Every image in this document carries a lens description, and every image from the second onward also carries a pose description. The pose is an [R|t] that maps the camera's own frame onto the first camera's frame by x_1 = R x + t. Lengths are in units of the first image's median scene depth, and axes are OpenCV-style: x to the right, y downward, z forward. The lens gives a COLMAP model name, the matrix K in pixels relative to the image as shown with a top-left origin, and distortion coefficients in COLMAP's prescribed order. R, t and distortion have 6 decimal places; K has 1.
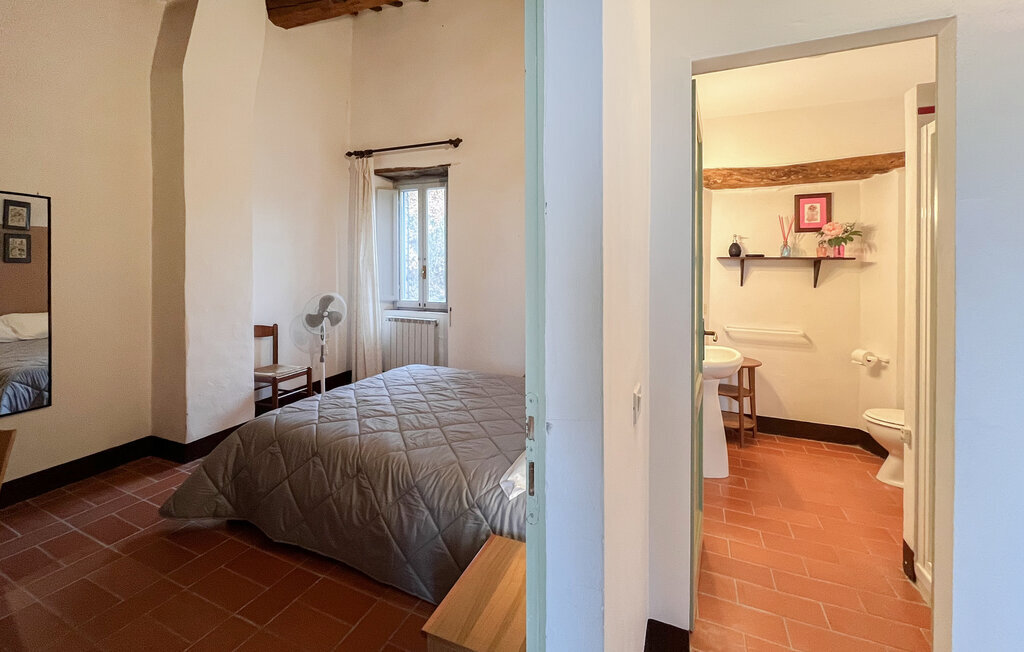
lens RADIAL K [[433.0, 0, 518.2], [0, 433.0, 266.5], [0, 0, 1]] dist [-0.001775, -0.000020]
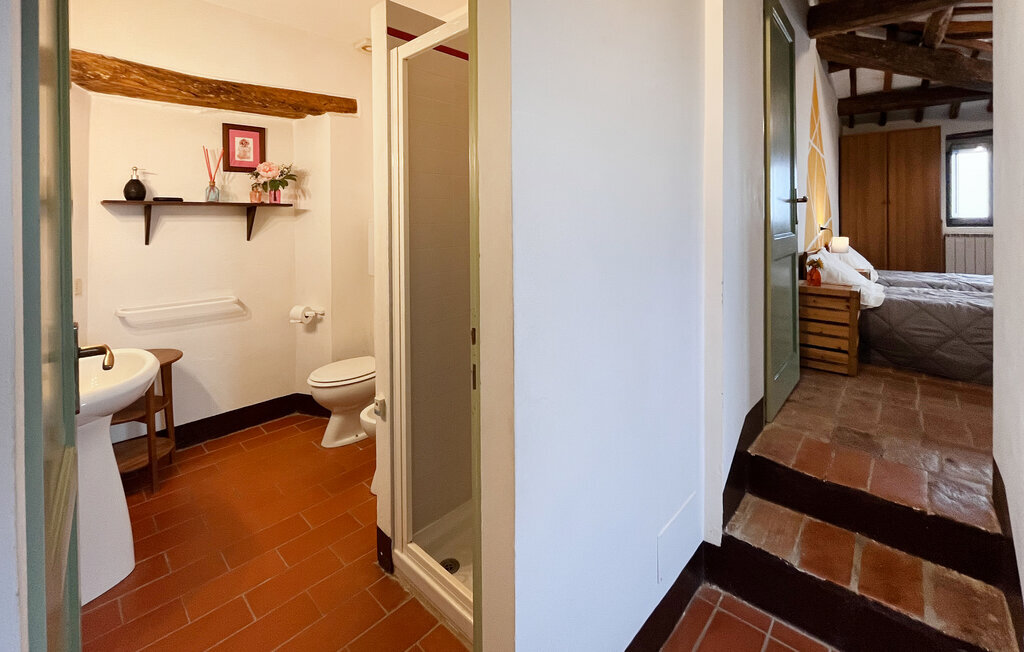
lens RADIAL K [[429.7, 0, 493.1], [0, 429.7, 215.8], [0, 0, 1]] dist [-0.003130, -0.000322]
pose [[0.382455, -0.005873, 0.923955, 0.112406], [0.014255, 0.999898, 0.000455, 0.008626], [-0.923864, 0.012997, 0.382500, 0.262127]]
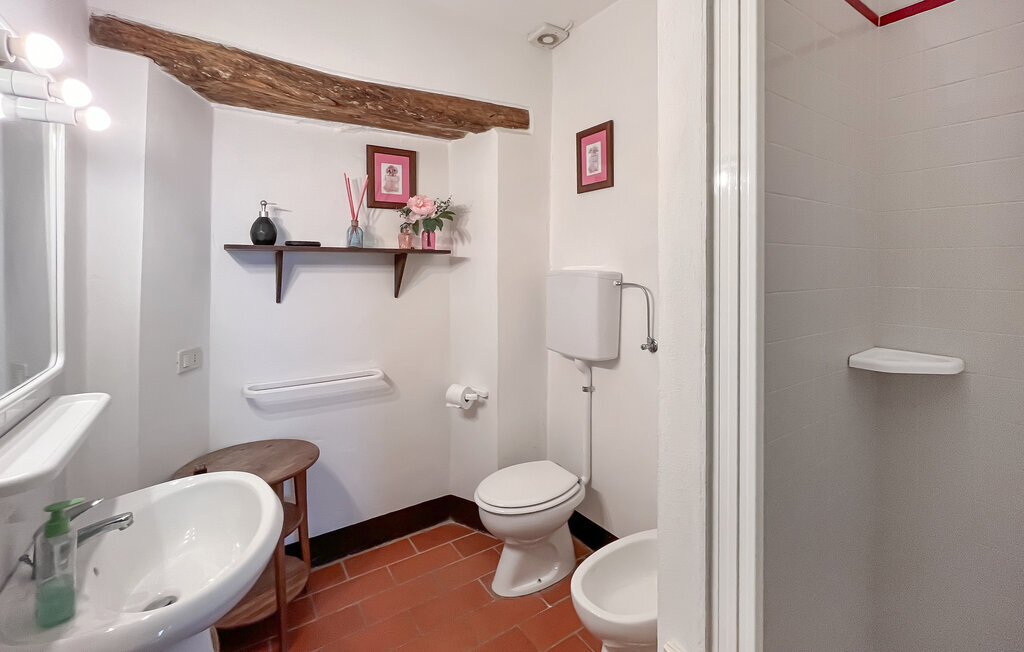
lens RADIAL K [[433.0, 0, 518.2], [0, 433.0, 266.5], [0, 0, 1]] dist [-0.001775, -0.000020]
pose [[0.560643, -0.008910, 0.828010, 0.264703], [0.006993, 0.999957, 0.006026, 0.001199], [-0.828028, 0.002412, 0.560681, 0.502644]]
